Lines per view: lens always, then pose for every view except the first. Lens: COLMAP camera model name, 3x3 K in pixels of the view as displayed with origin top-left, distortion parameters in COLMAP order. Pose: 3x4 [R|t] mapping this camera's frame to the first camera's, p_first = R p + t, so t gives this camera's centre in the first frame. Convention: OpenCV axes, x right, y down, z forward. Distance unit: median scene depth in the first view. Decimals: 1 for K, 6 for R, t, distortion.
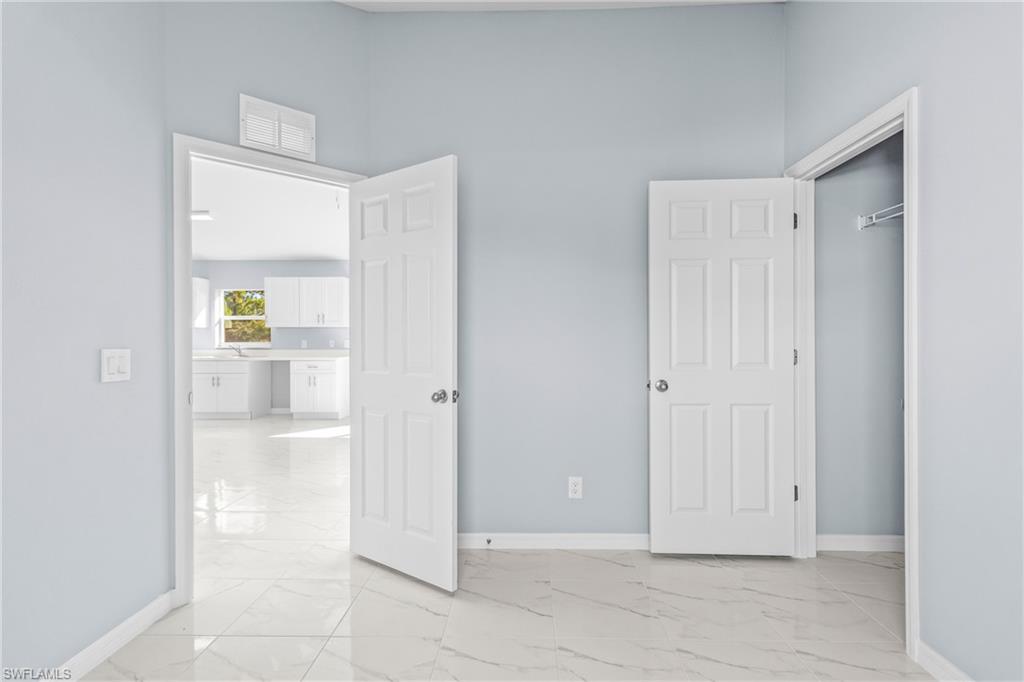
lens RADIAL K [[471.9, 0, 512.0], [0, 471.9, 341.0], [0, 0, 1]] dist [0.015863, 0.000041]
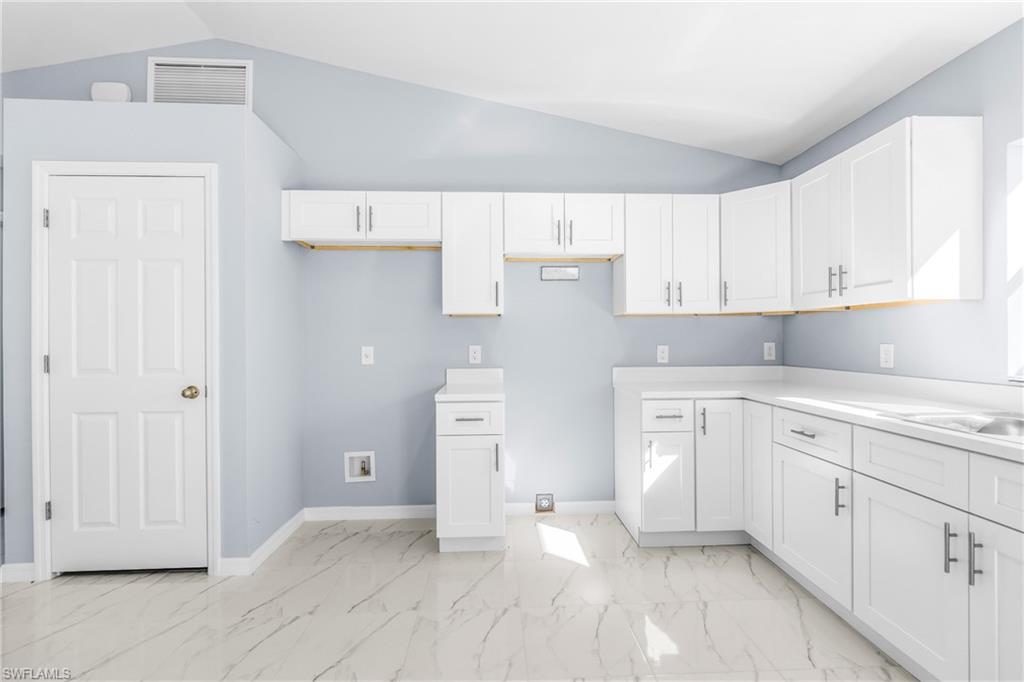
lens RADIAL K [[472.1, 0, 517.6], [0, 472.1, 337.8], [0, 0, 1]] dist [-0.000823, 0.000150]
pose [[0.086033, -0.001835, -0.996291, -0.407215], [-0.002365, 0.999995, -0.002046, -0.006165], [0.996289, 0.002532, 0.086029, 0.738150]]
